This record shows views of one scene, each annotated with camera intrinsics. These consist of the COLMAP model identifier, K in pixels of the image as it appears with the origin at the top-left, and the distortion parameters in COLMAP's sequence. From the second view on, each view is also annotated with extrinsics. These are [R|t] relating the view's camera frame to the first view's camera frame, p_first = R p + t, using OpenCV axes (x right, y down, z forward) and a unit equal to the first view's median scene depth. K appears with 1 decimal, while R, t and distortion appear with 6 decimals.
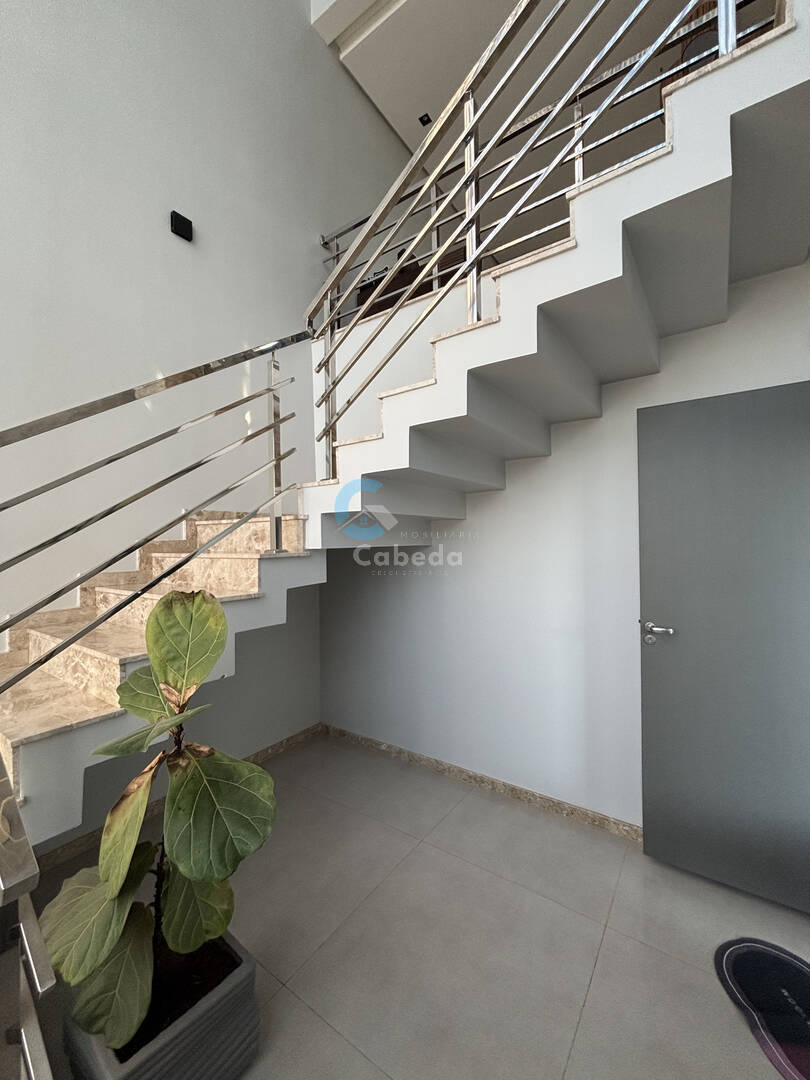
lens RADIAL K [[437.7, 0, 404.7], [0, 437.7, 542.6], [0, 0, 1]] dist [-0.000988, -0.000899]
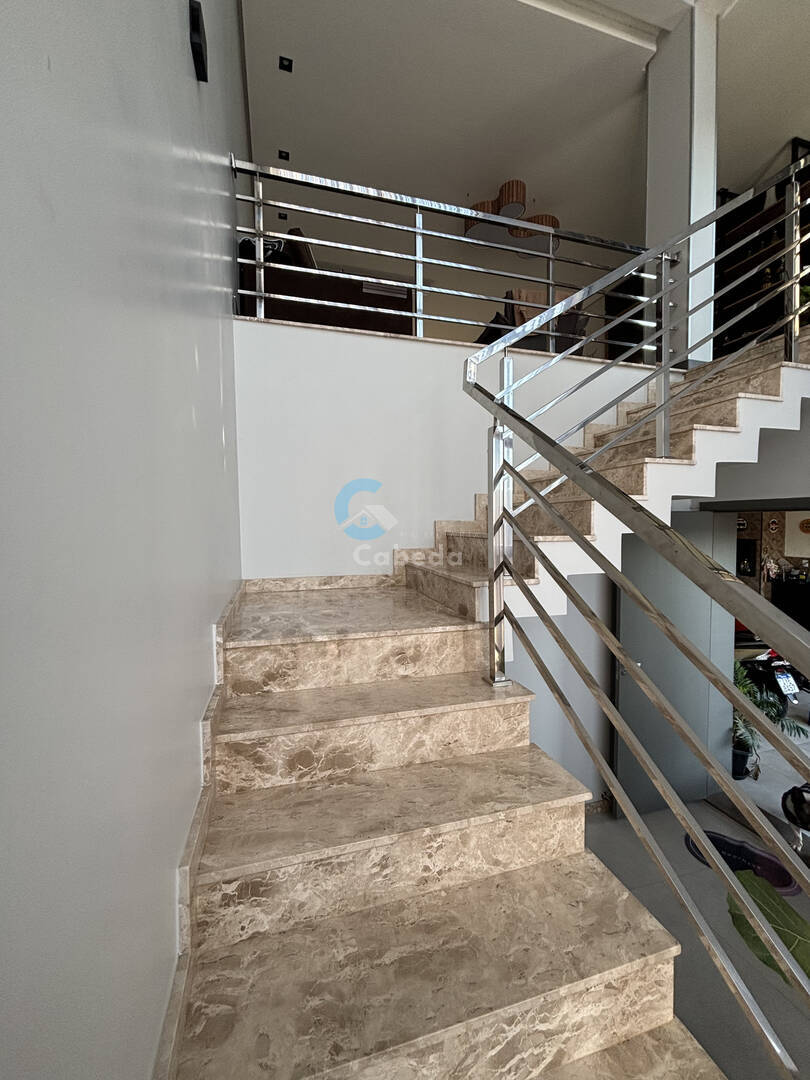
lens RADIAL K [[437.7, 0, 405.4], [0, 437.7, 539.7], [0, 0, 1]] dist [-0.000988, -0.000899]
pose [[0.625303, -0.023429, 0.780030, -1.036340], [0.000456, 0.999560, 0.029658, -0.259187], [-0.780382, -0.018190, 0.625038, 0.693315]]
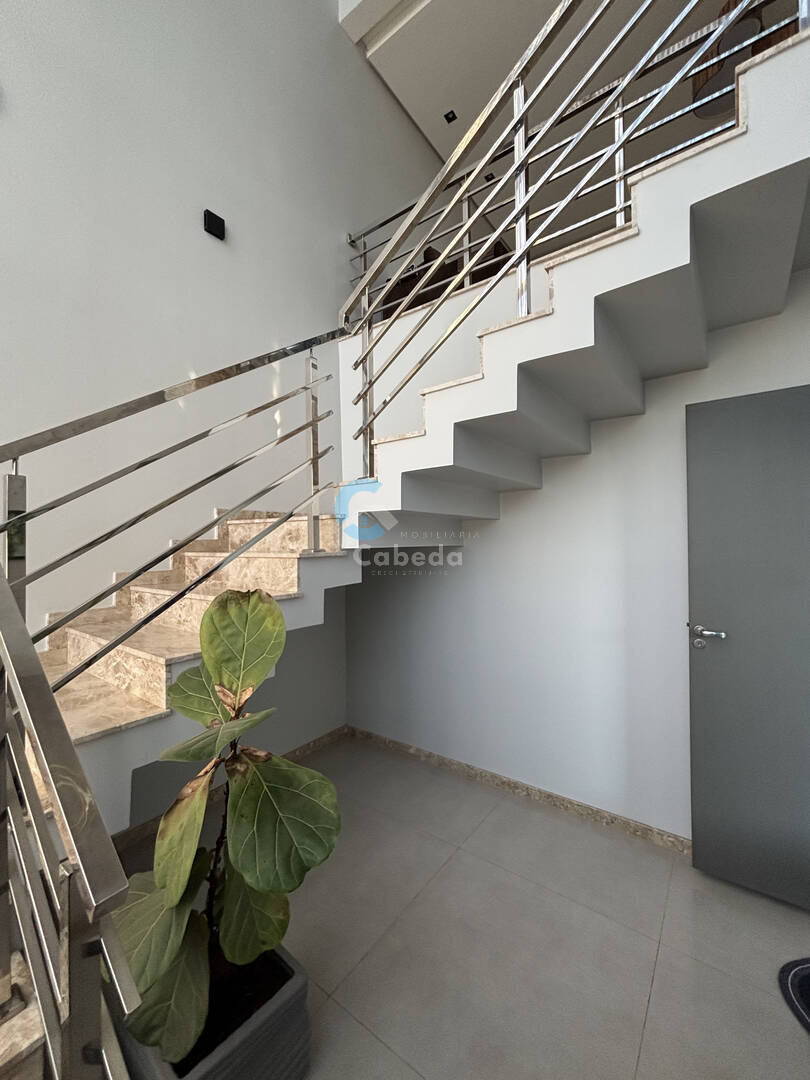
lens RADIAL K [[437.7, 0, 403.9], [0, 437.7, 542.4], [0, 0, 1]] dist [-0.000988, -0.000899]
pose [[0.999689, 0.002743, -0.024777, -0.070620], [-0.002826, 0.999991, -0.003316, 0.003626], [0.024768, 0.003385, 0.999688, 0.021451]]
